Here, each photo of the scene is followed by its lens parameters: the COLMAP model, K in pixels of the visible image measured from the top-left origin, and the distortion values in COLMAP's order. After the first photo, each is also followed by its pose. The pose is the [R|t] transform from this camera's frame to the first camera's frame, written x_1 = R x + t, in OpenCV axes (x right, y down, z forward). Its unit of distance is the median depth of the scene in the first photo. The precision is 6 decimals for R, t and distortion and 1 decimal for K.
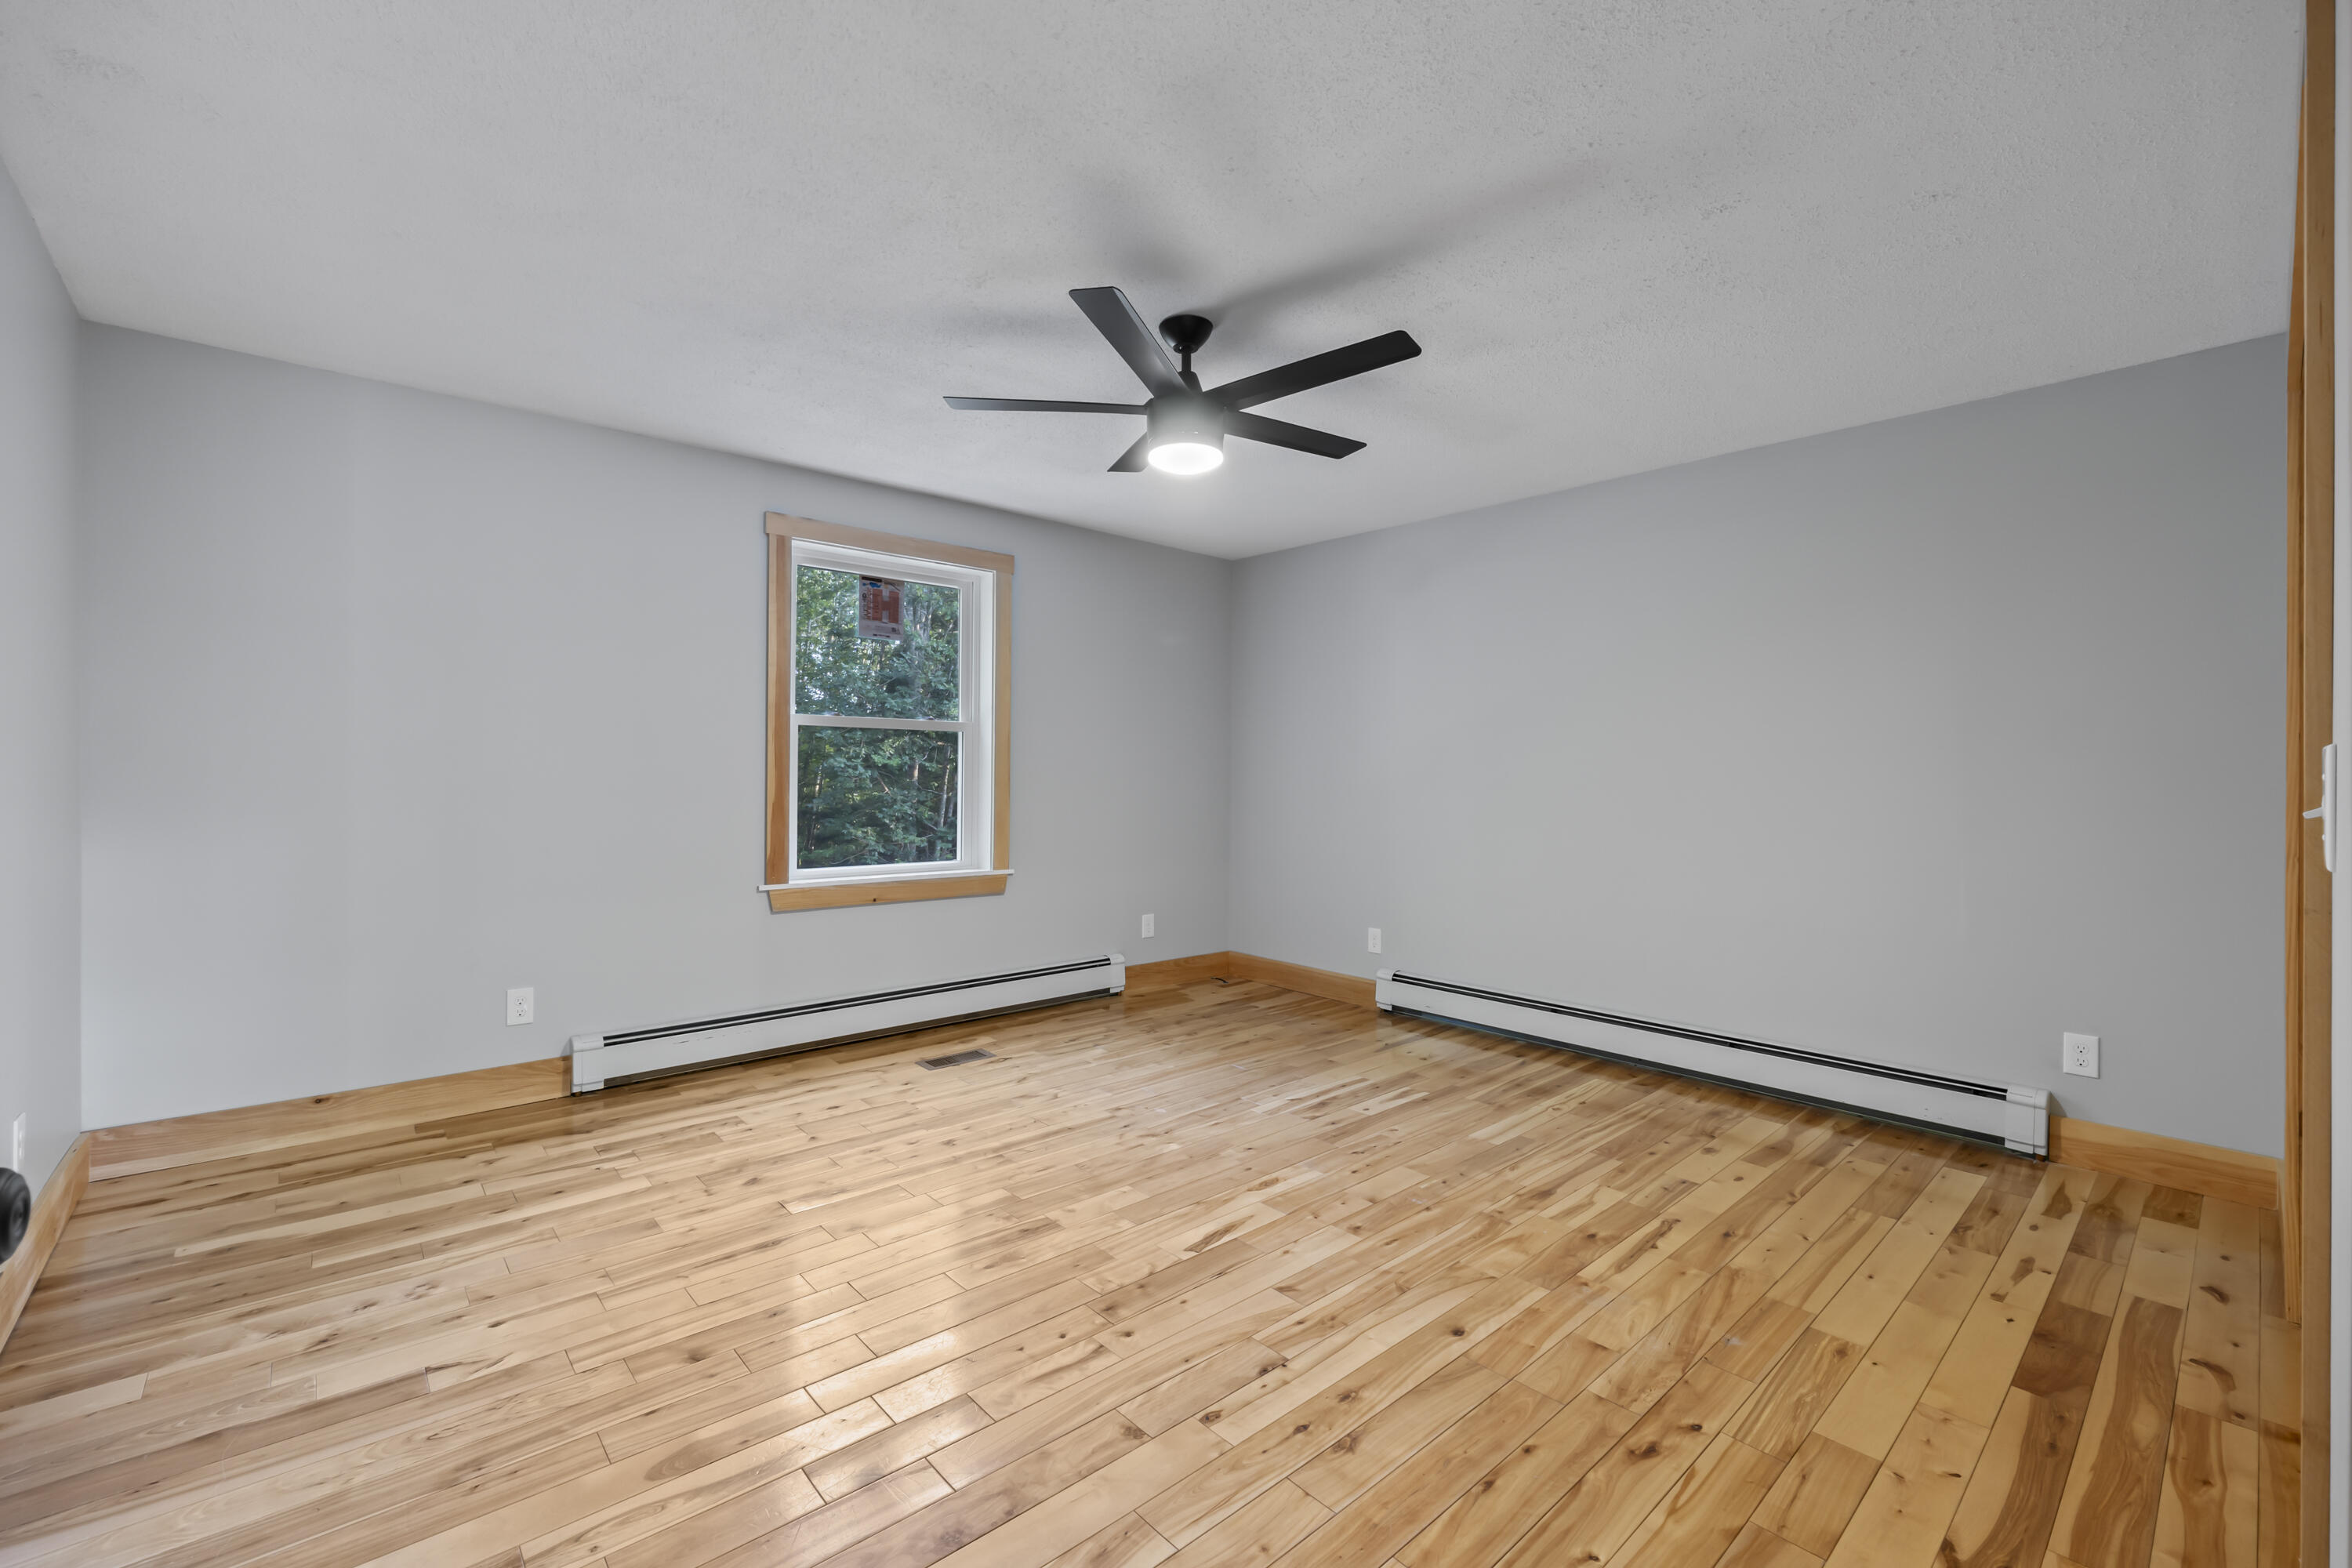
lens RADIAL K [[982.3, 0, 1172.5], [0, 982.3, 755.5], [0, 0, 1]] dist [-0.000580, 0.000032]
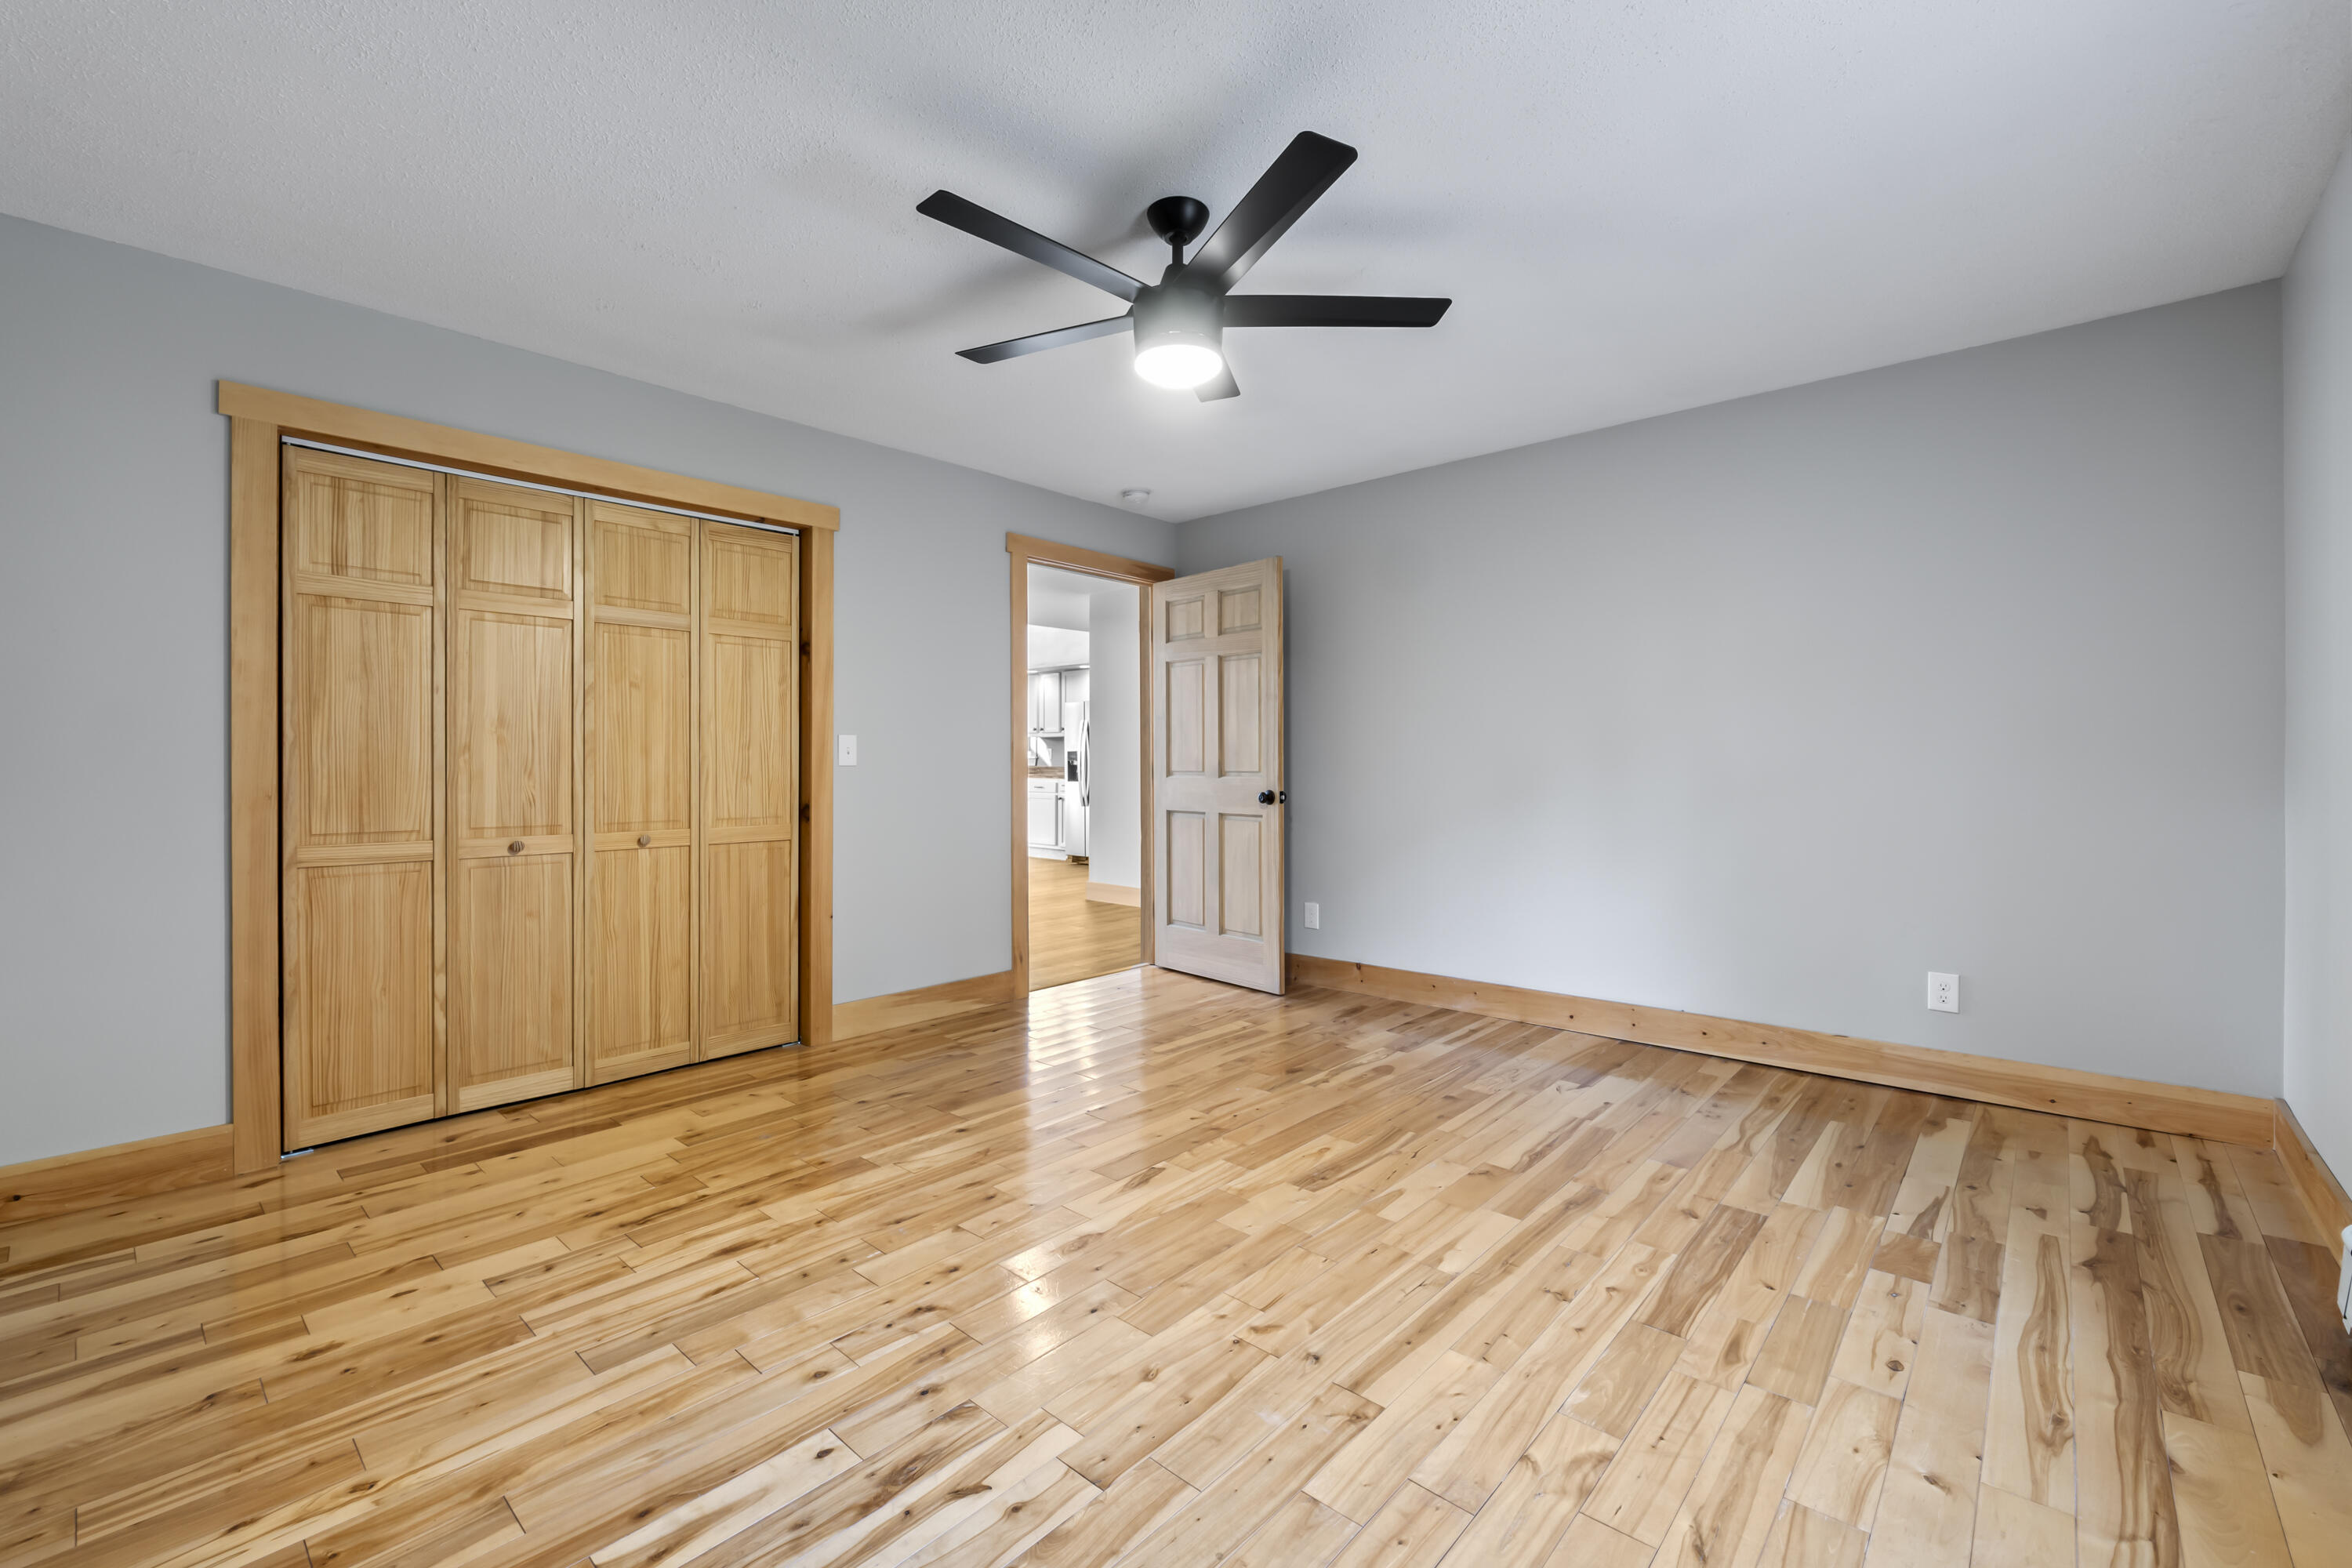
lens RADIAL K [[996.7, 0, 1176.0], [0, 996.7, 784.0], [0, 0, 1]] dist [-0.000021, -0.000010]
pose [[-0.992990, -0.001632, -0.118184, 0.113820], [-0.001742, 0.999998, 0.000827, 0.065398], [0.118182, 0.001027, -0.992991, 1.821490]]
